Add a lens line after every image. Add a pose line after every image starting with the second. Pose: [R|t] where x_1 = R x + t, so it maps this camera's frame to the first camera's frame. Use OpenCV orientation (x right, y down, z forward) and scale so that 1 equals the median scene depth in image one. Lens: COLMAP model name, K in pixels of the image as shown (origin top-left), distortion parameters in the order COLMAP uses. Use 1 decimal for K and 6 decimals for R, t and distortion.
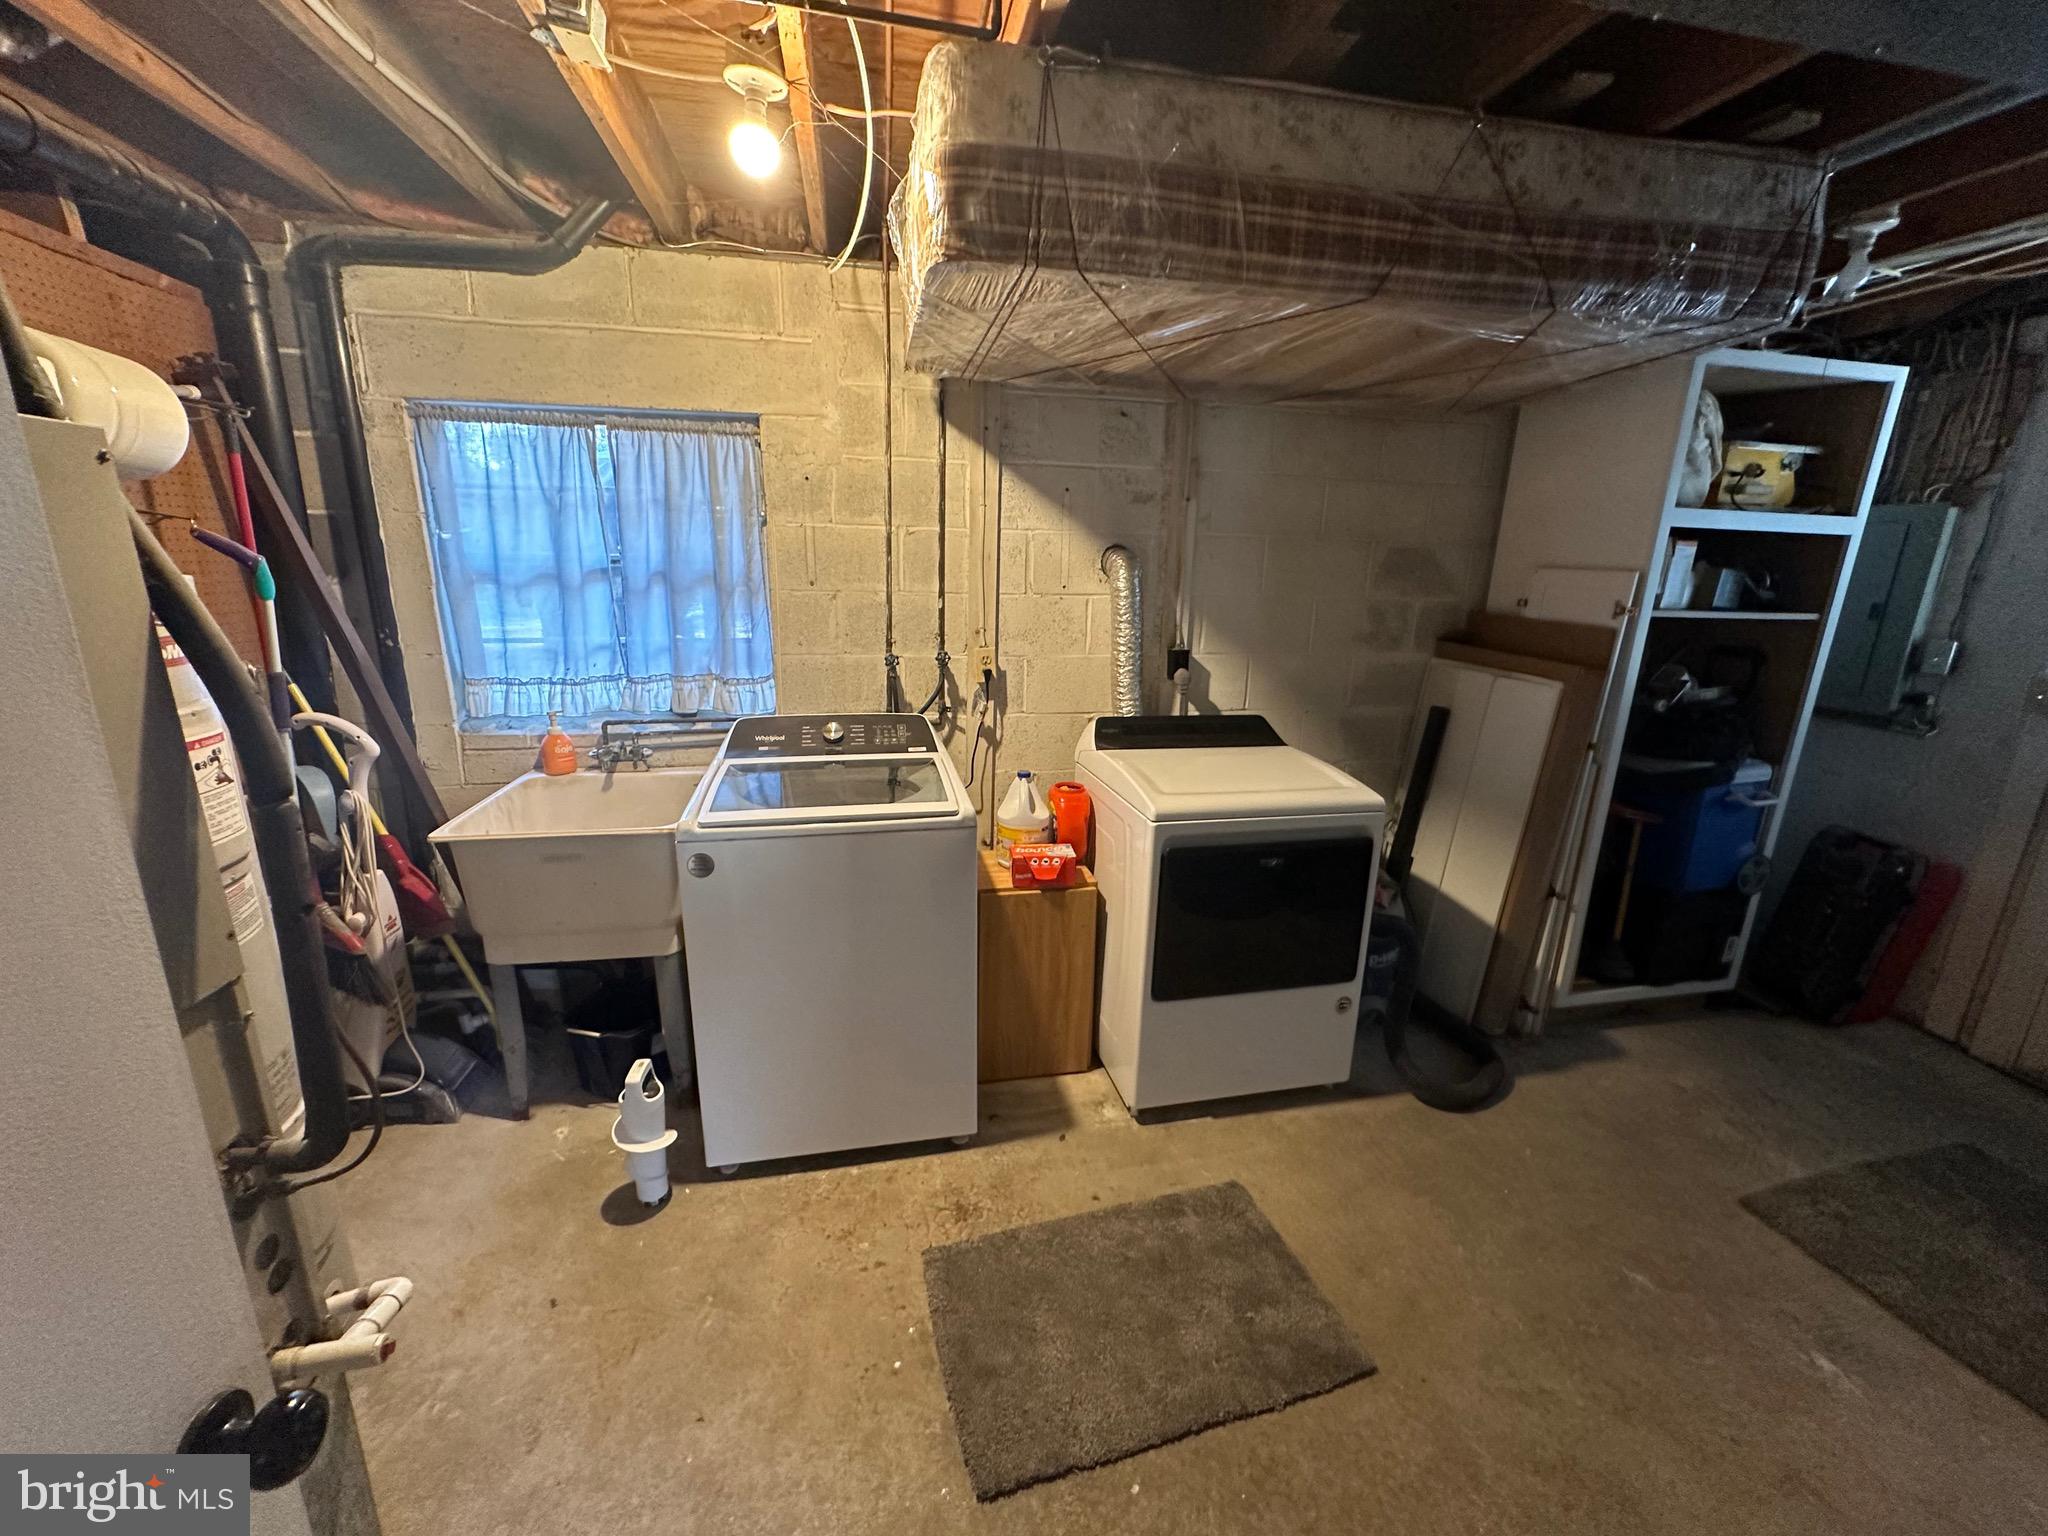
lens RADIAL K [[816.3, 0, 1024.0], [0, 816.3, 768.0], [0, 0, 1]] dist [-0.002535, 0.000331]
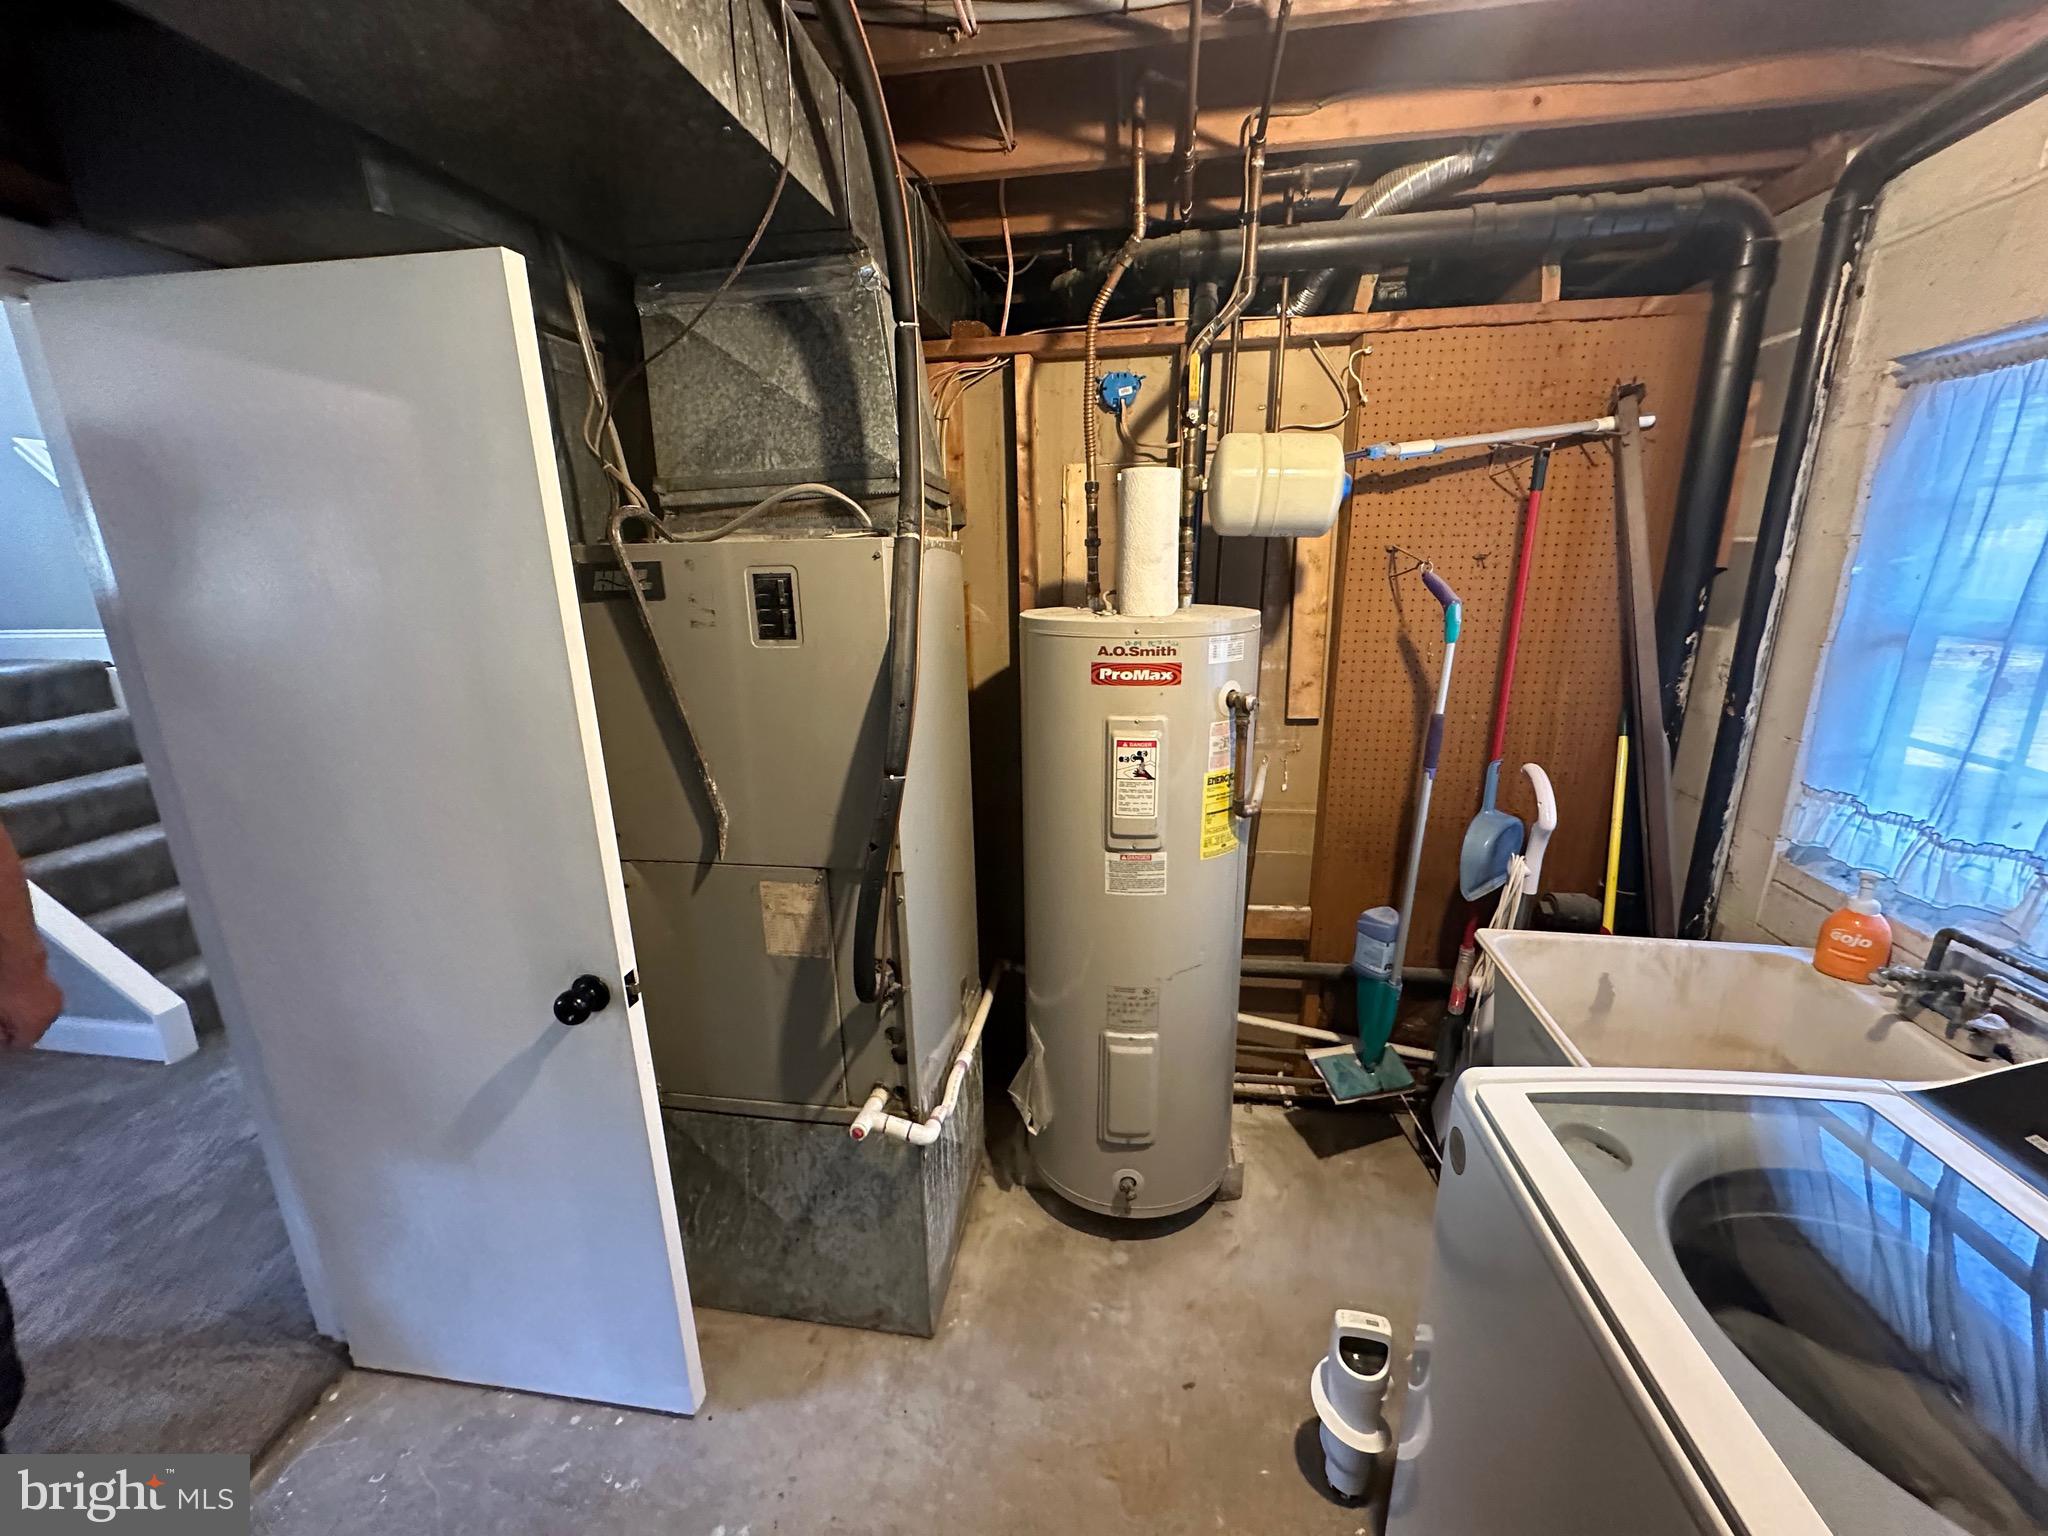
lens RADIAL K [[816.3, 0, 1024.0], [0, 816.3, 768.0], [0, 0, 1]] dist [-0.002535, 0.000331]
pose [[-0.347441, 0.225614, -0.910155, 0.105344], [-0.228319, 0.921057, 0.315474, -0.144195], [0.909481, 0.317415, -0.268502, 0.466026]]
